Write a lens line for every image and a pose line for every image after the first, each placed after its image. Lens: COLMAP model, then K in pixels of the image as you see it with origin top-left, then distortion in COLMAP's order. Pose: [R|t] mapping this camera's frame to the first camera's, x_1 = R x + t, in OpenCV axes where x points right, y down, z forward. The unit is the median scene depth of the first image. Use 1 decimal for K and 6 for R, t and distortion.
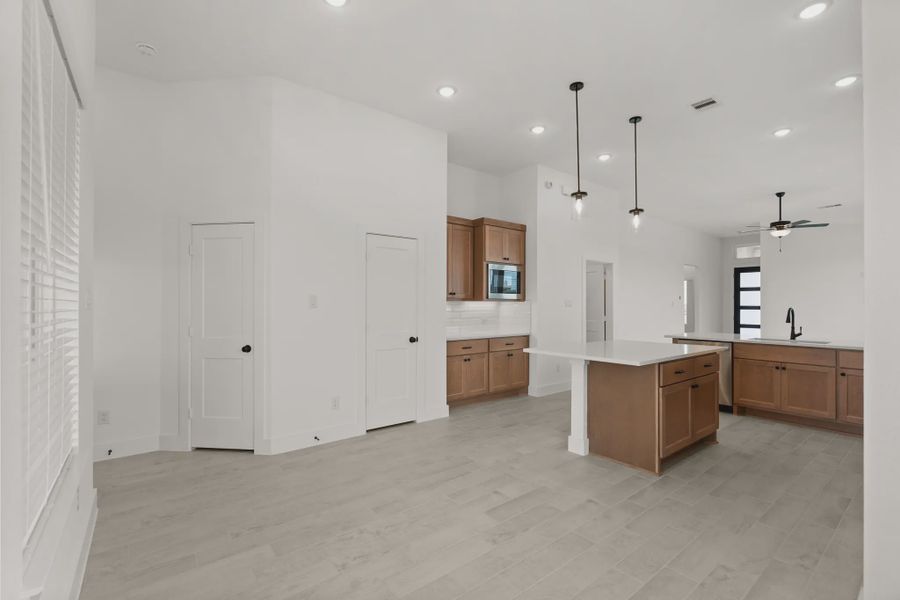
lens RADIAL K [[400.0, 0, 450.0], [0, 400.0, 305.6], [0, 0, 1]] dist [-0.001258, 0.000056]
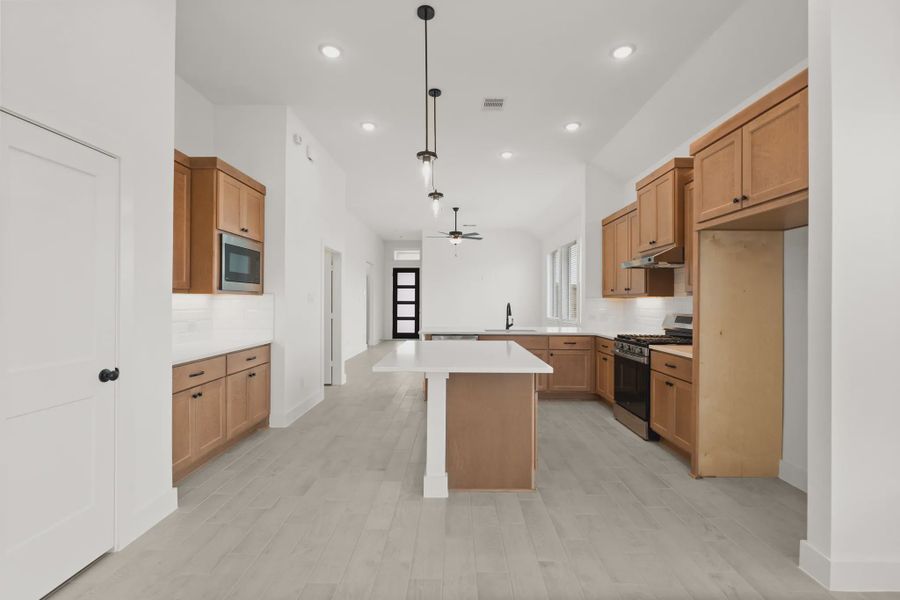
lens RADIAL K [[399.8, 0, 450.0], [0, 399.8, 300.0], [0, 0, 1]] dist [-0.000086, 0.000325]
pose [[0.624046, 0.002536, 0.781384, -0.170592], [-0.000868, 0.999996, -0.002552, -0.000211], [-0.781387, 0.000914, 0.624046, 0.337443]]
